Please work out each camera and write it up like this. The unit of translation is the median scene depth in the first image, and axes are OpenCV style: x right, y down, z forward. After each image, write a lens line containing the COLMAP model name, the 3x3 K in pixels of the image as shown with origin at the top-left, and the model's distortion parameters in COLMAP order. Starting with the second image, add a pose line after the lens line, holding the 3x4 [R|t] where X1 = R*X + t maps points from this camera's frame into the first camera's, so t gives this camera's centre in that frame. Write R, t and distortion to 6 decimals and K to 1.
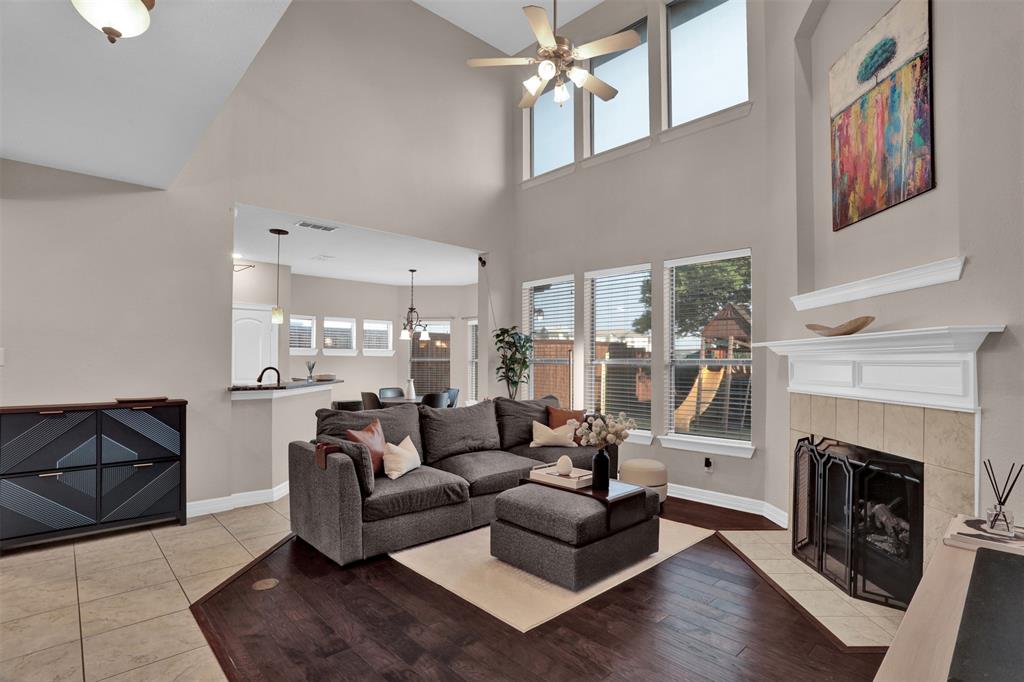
lens RADIAL K [[497.0, 0, 531.5], [0, 497.0, 357.0], [0, 0, 1]] dist [-0.041010, 0.009777]
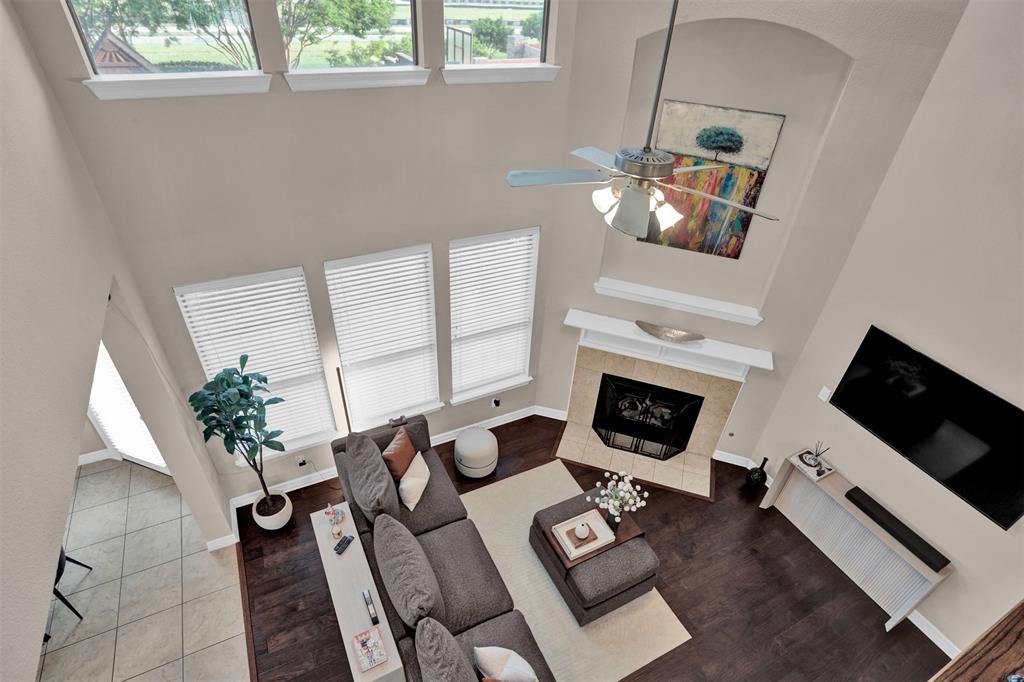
lens RADIAL K [[533.7, 0, 524.4], [0, 533.7, 334.7], [0, 0, 1]] dist [-0.038690, 0.015750]
pose [[0.299007, -0.541375, 0.785817, -0.845108], [-0.076612, 0.807213, 0.585267, -1.049876], [-0.951171, -0.235202, 0.199886, 1.180648]]
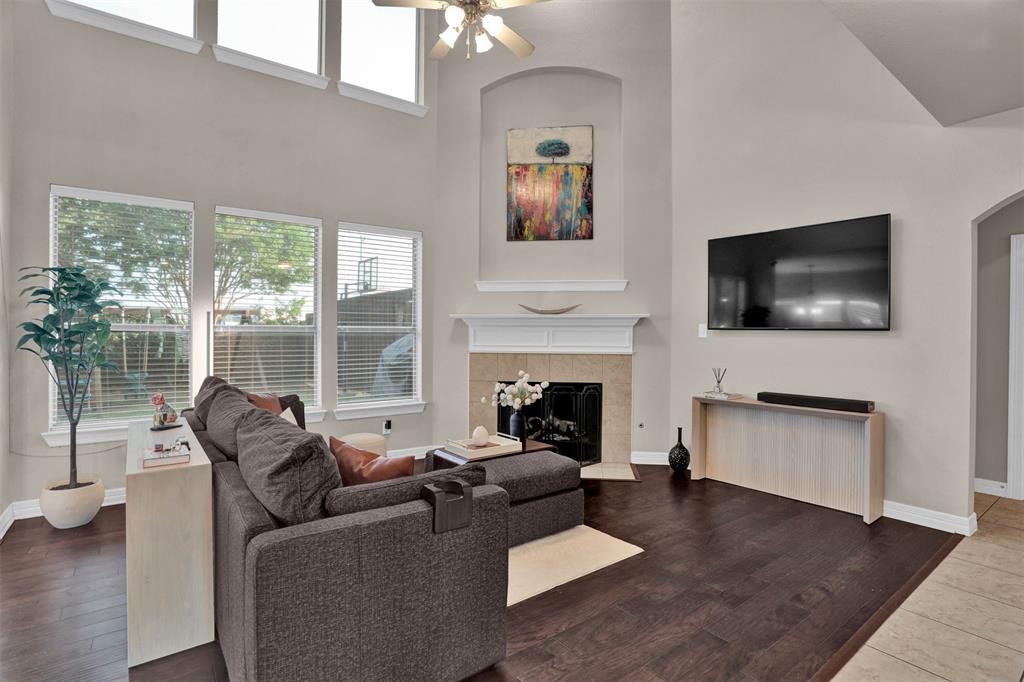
lens RADIAL K [[497.0, 0, 518.1], [0, 497.0, 321.7], [0, 0, 1]] dist [-0.041010, 0.009777]
pose [[0.131152, 0.016817, 0.991220, -1.064192], [-0.015850, 0.999764, -0.014865, 0.009558], [-0.991236, -0.013761, 0.131387, 0.961169]]
